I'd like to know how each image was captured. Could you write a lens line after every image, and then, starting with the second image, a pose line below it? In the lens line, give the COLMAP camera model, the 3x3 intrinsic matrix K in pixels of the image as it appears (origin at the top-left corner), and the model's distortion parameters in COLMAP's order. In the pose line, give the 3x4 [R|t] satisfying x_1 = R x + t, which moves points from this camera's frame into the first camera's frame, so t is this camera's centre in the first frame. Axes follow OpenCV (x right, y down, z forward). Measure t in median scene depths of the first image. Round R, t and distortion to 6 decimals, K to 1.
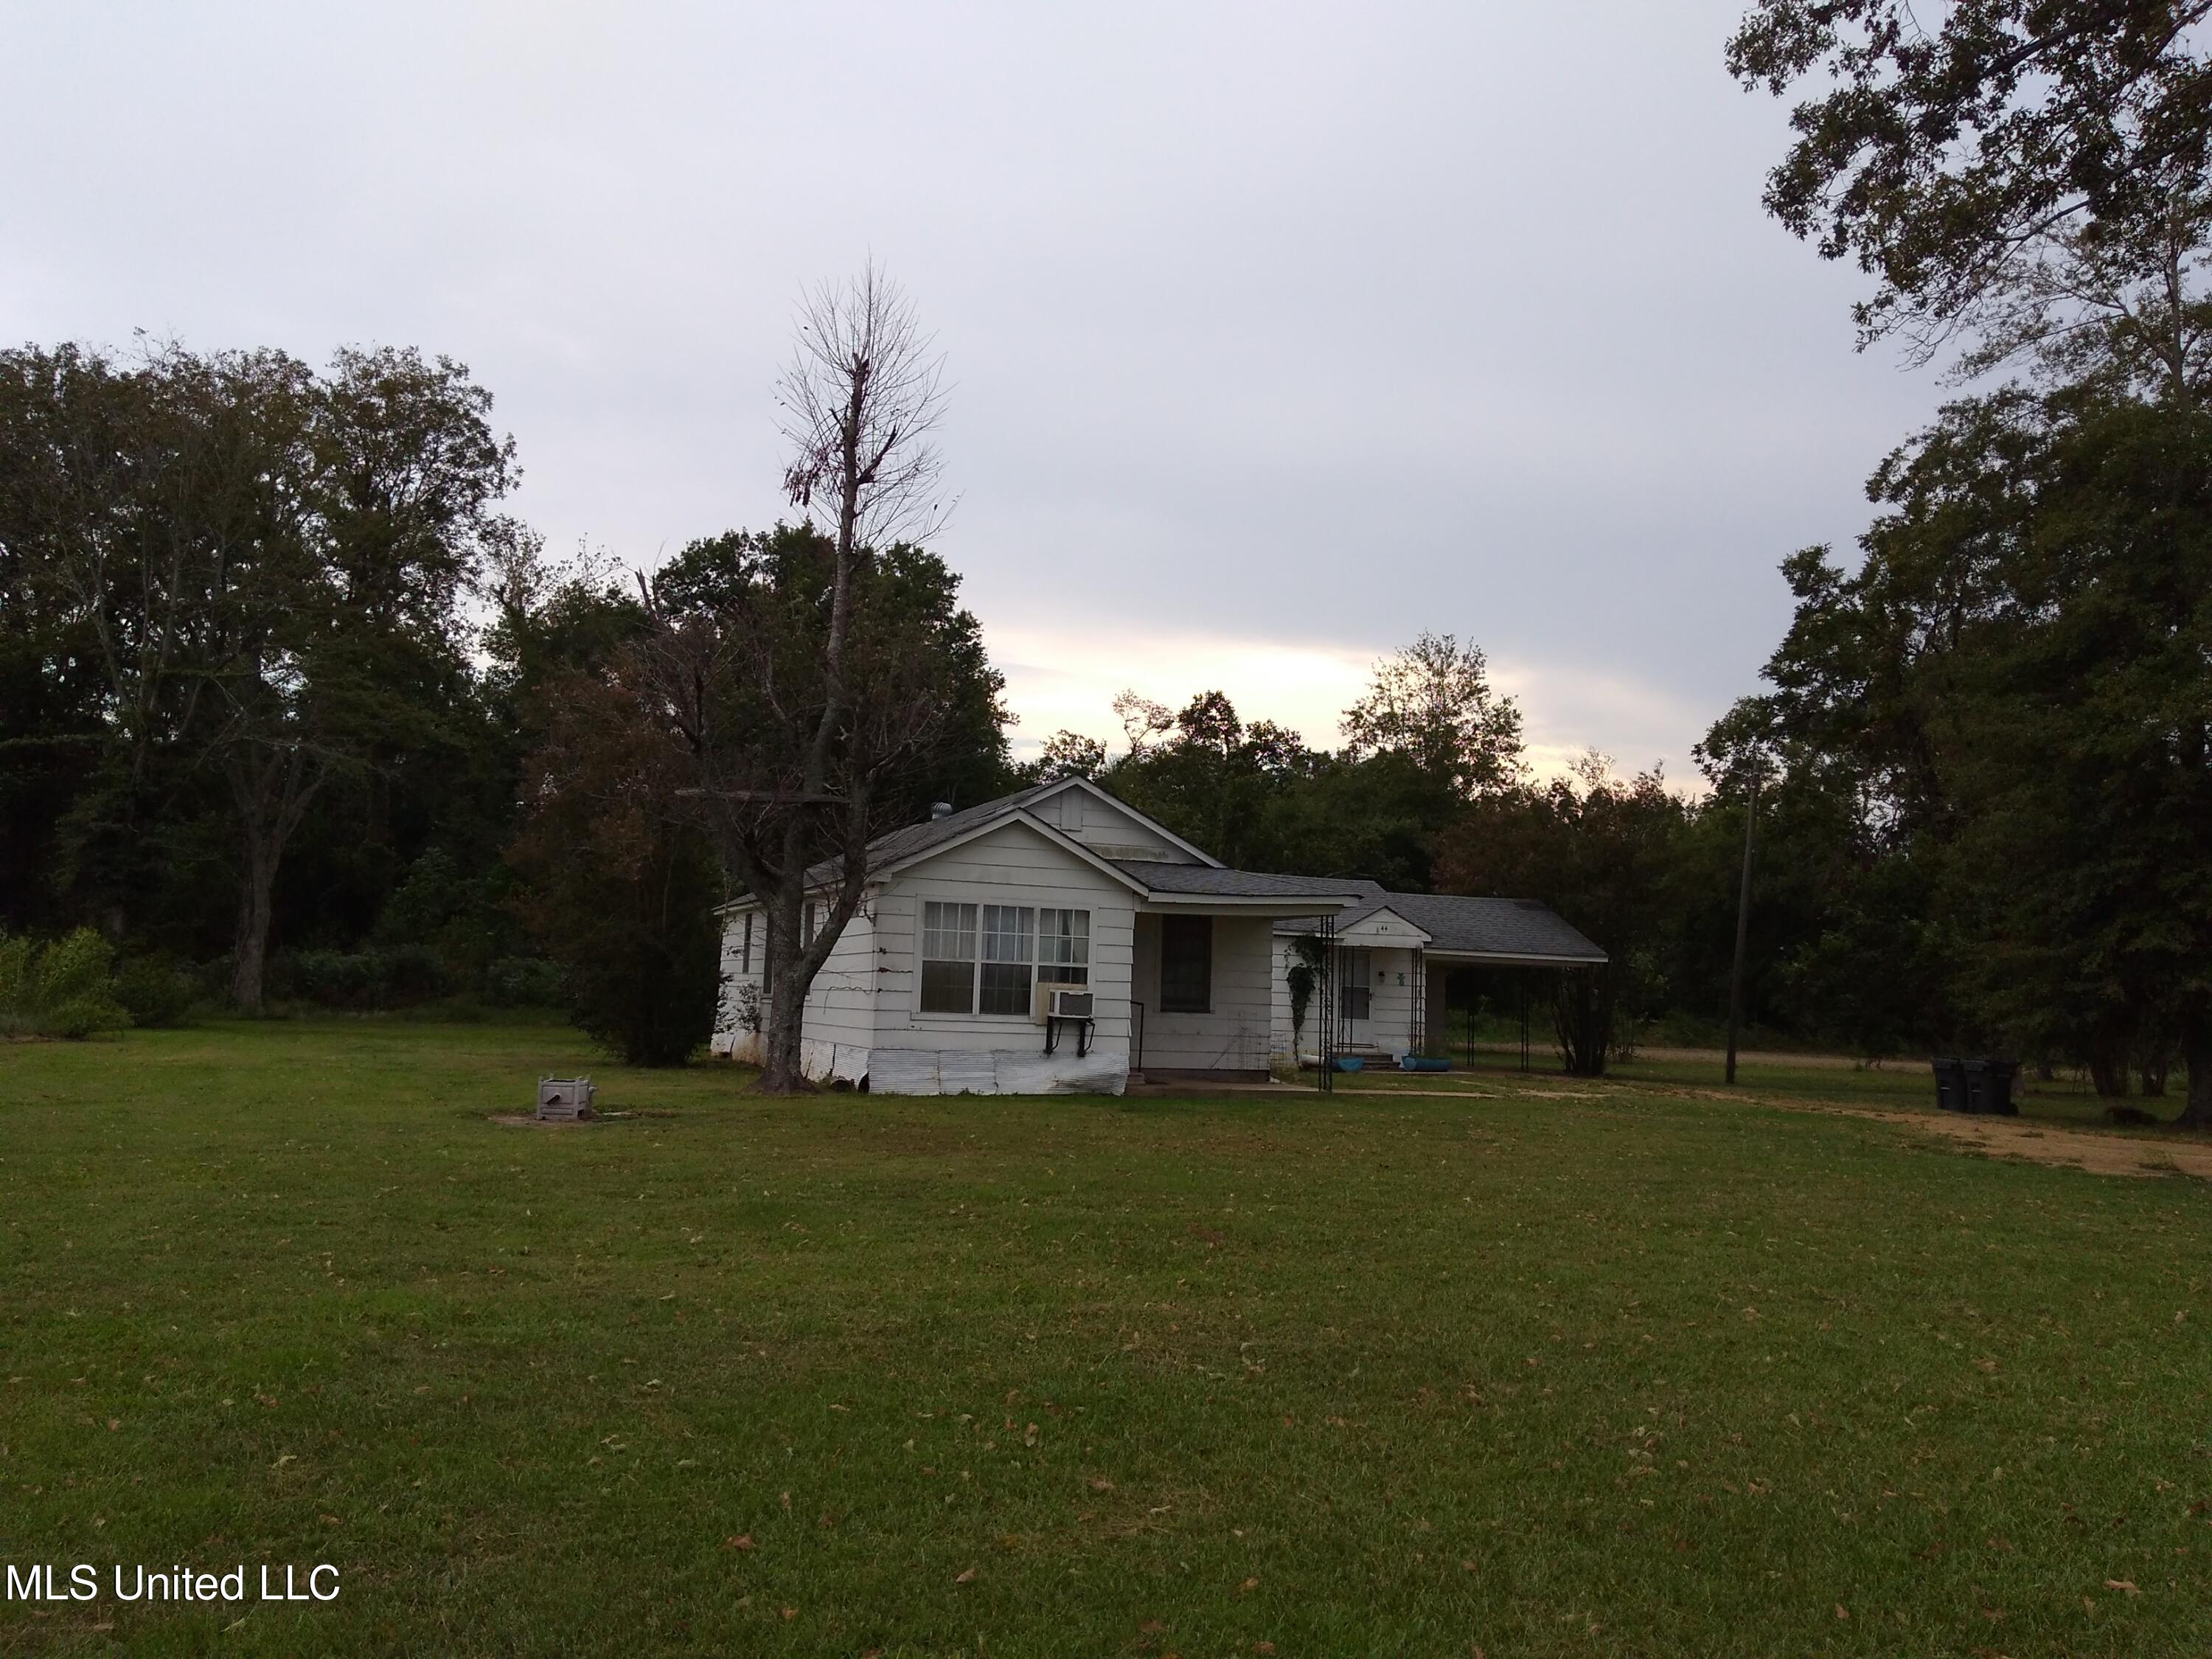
lens RADIAL K [[1676.9, 0, 1106.0], [0, 1676.9, 829.5], [0, 0, 1]] dist [0.034574, -0.005635]
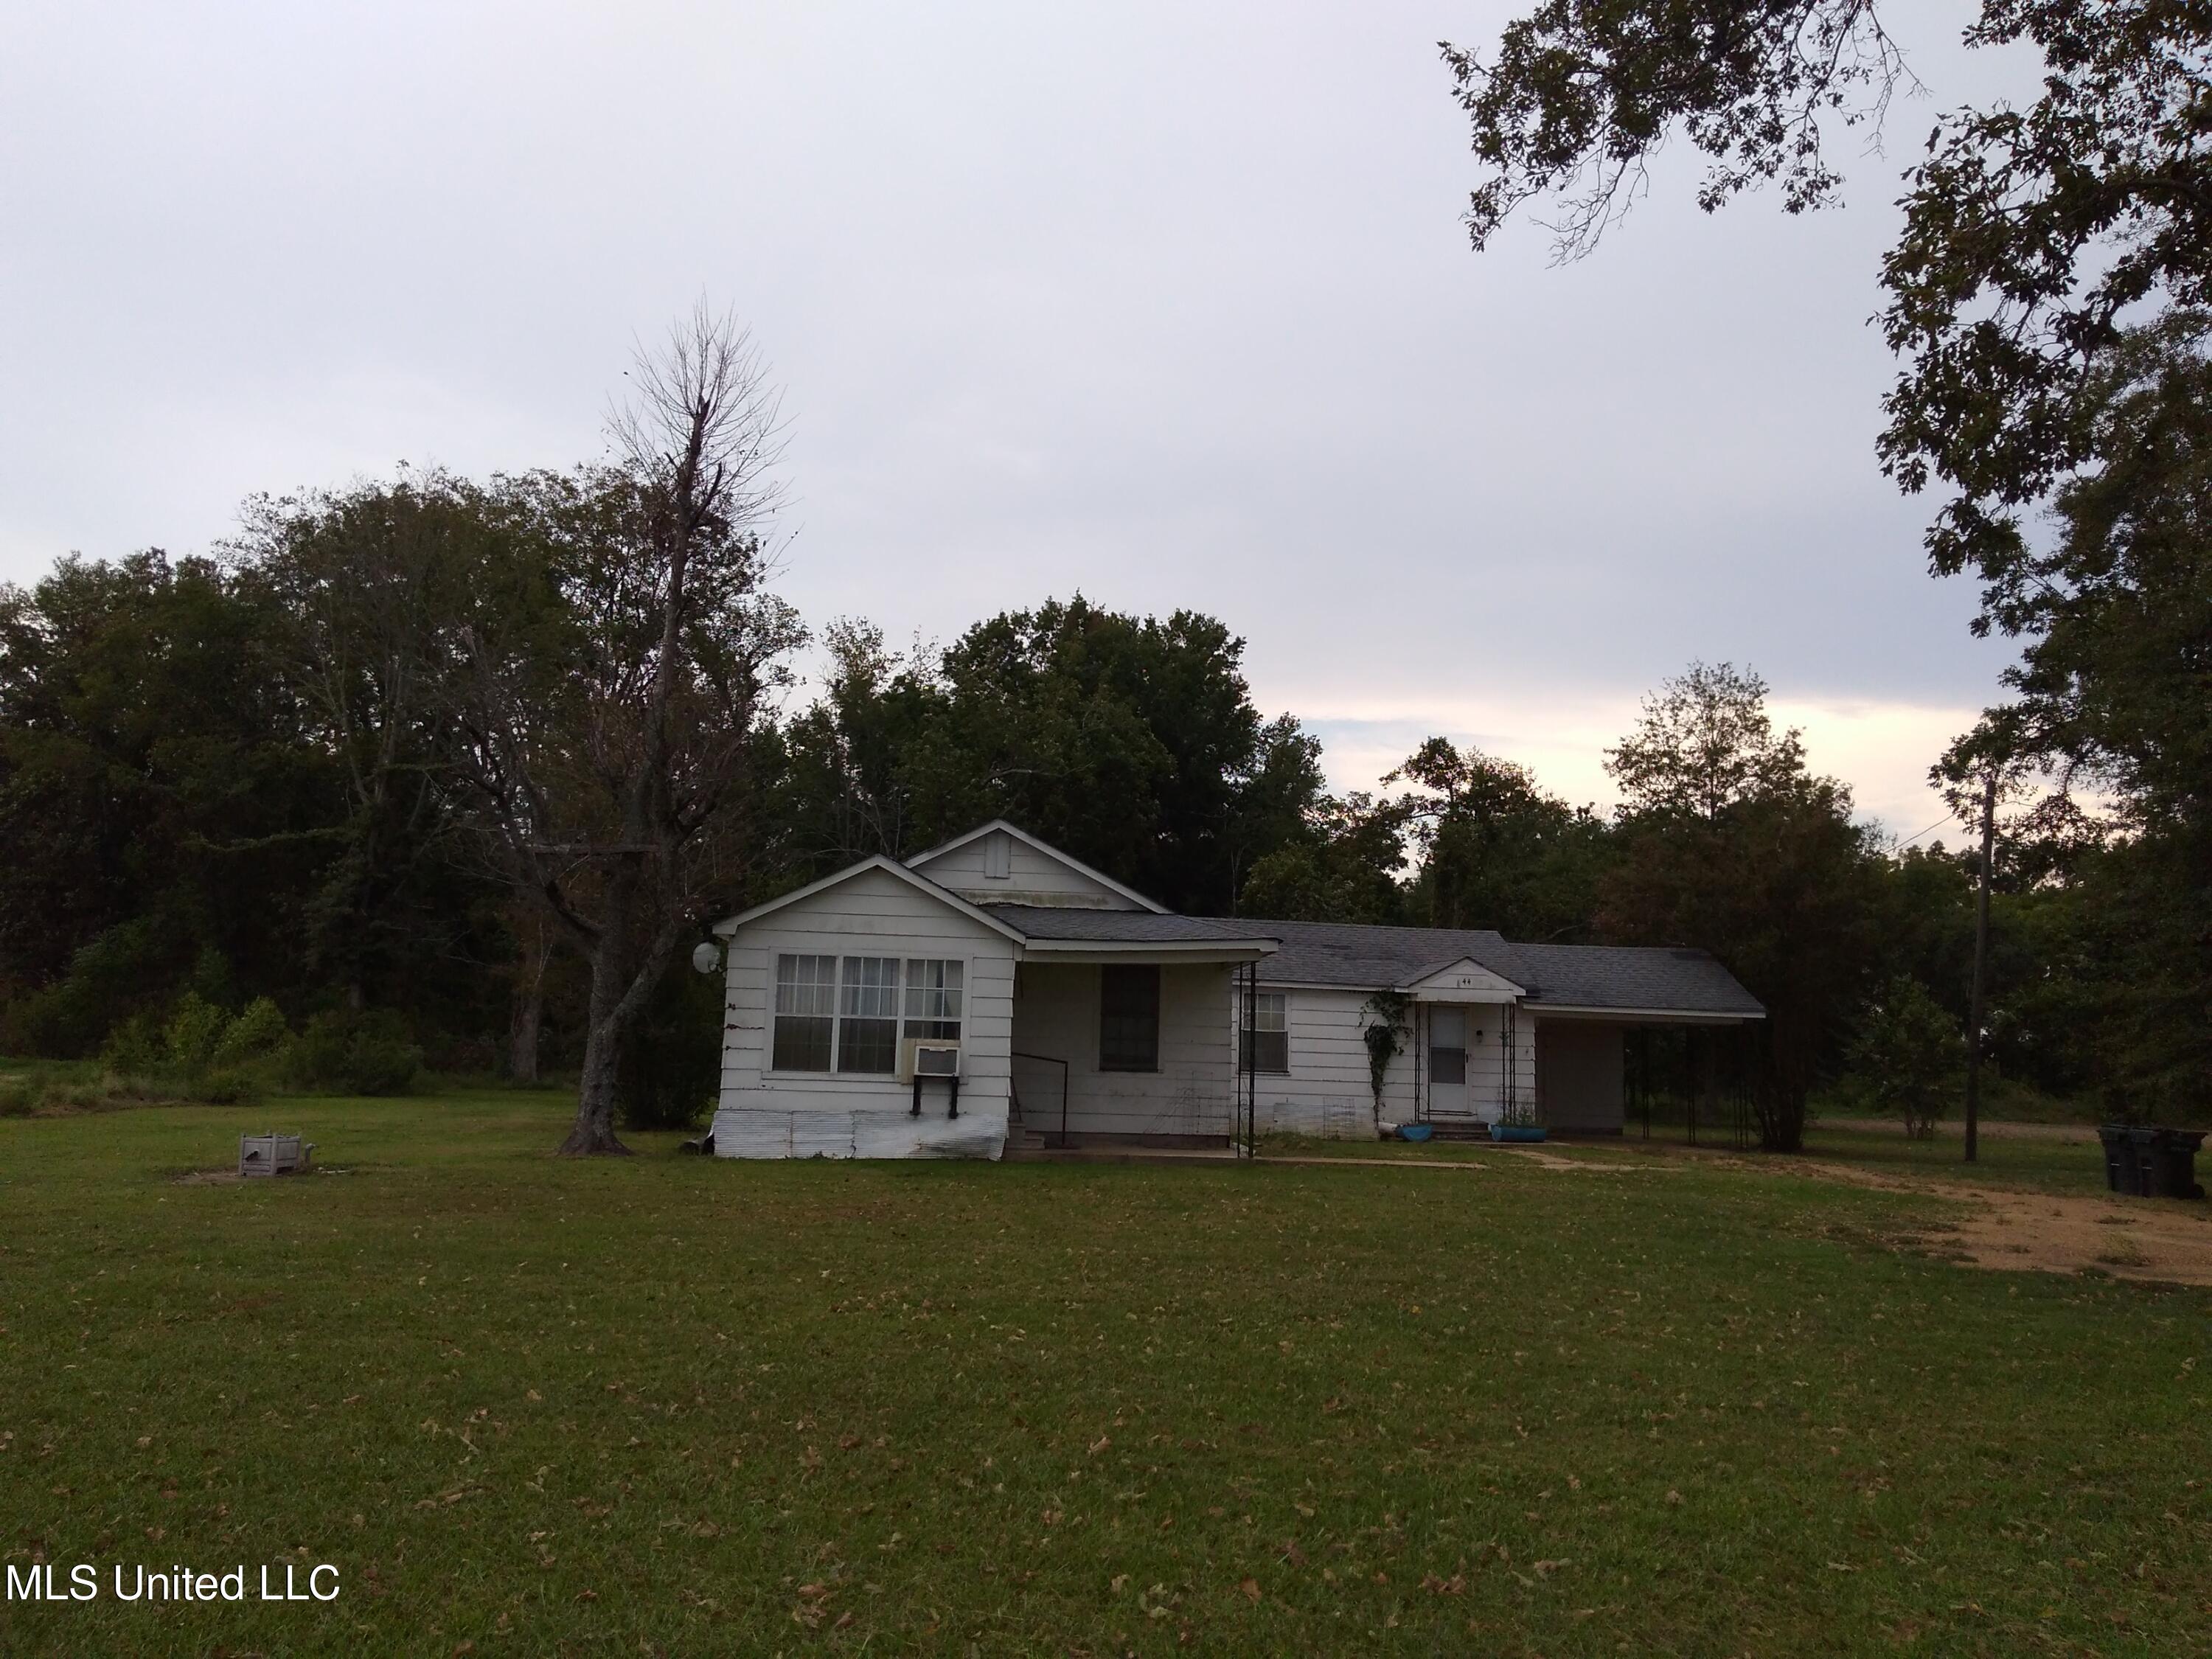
lens RADIAL K [[1676.9, 0, 1106.0], [0, 1676.9, 829.5], [0, 0, 1]] dist [0.034574, -0.005635]
pose [[0.969591, -0.039691, -0.241491, 0.261353], [0.028985, 0.998440, -0.047730, 0.019678], [0.243008, 0.039279, 0.969229, 0.098344]]
